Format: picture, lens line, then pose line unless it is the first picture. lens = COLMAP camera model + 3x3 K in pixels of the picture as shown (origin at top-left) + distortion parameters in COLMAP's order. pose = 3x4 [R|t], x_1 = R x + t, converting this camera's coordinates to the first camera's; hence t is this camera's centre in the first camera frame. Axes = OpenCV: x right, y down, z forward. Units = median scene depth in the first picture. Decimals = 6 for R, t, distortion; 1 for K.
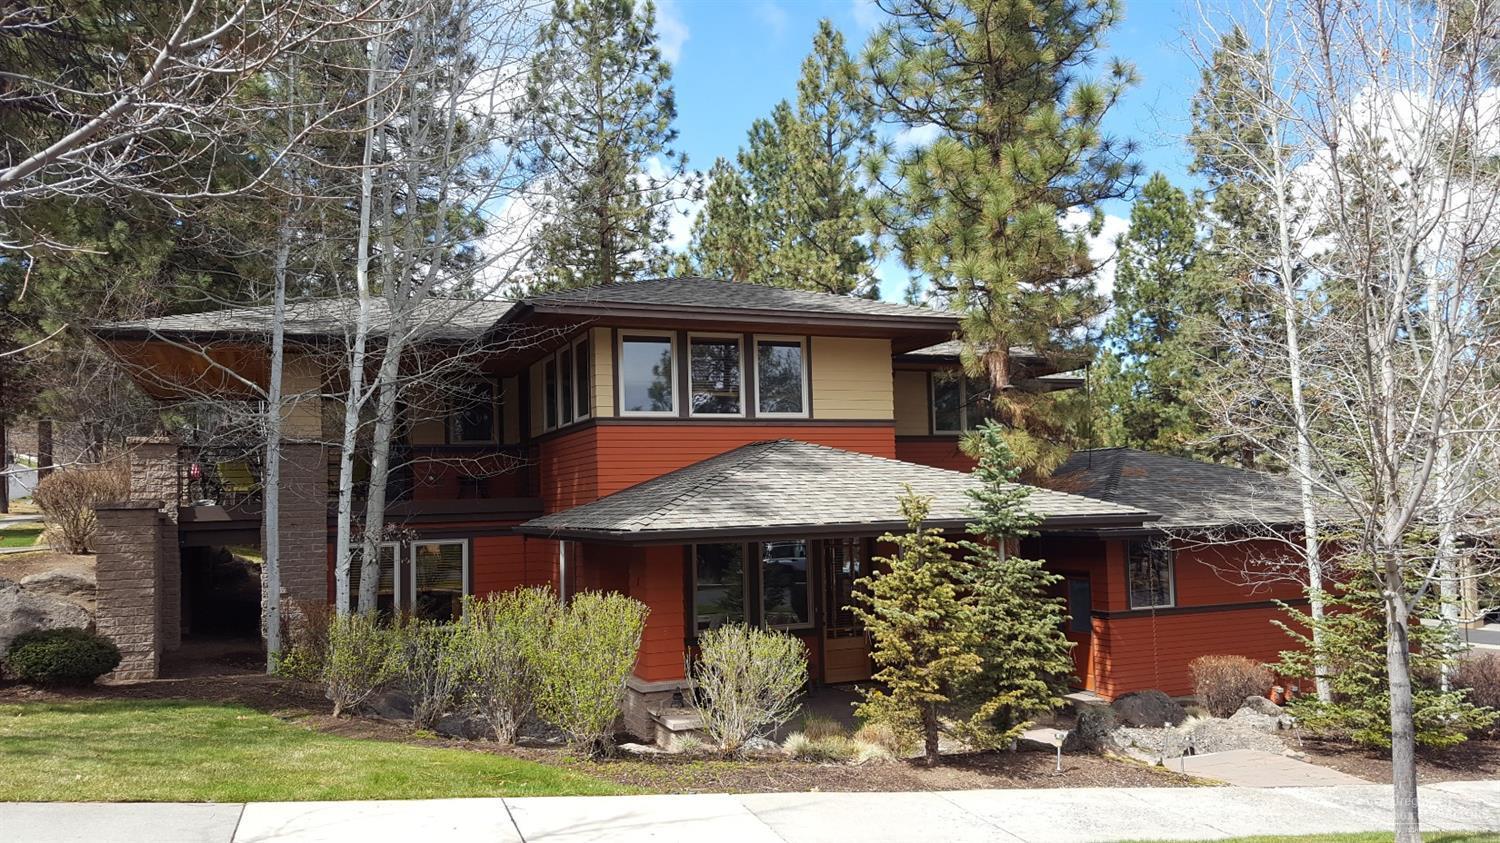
lens RADIAL K [[1112.0, 0, 748.8], [0, 1112.0, 447.0], [0, 0, 1]] dist [0.065345, -0.101317]
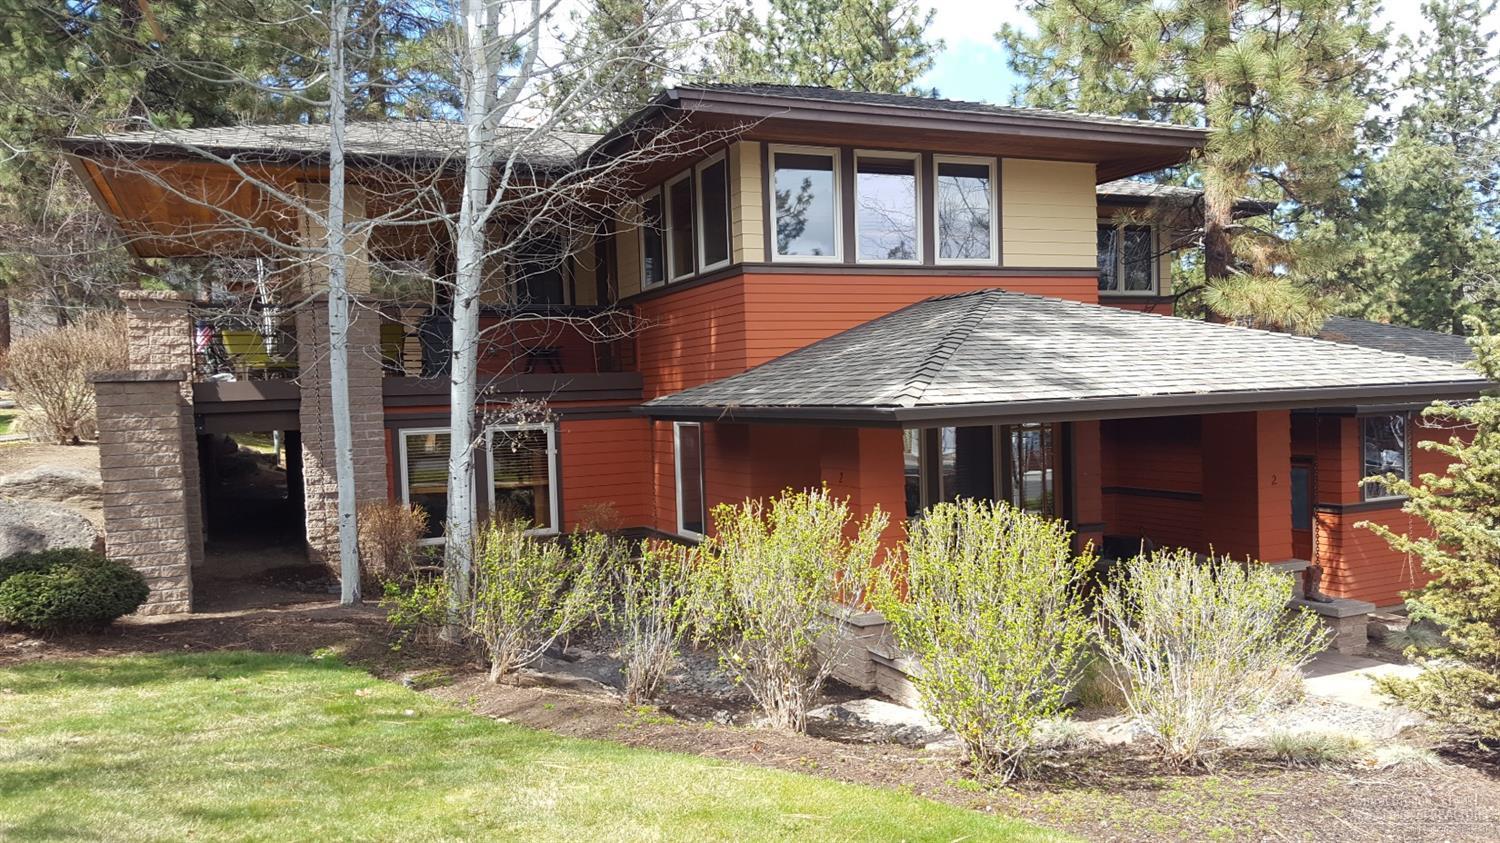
lens RADIAL K [[1112.0, 0, 748.8], [0, 1112.0, 447.0], [0, 0, 1]] dist [0.065345, -0.101317]
pose [[0.999582, -0.007630, 0.027897, -0.164977], [0.004767, 0.994844, 0.101303, 0.023201], [-0.028526, -0.101128, 0.994464, 0.243103]]
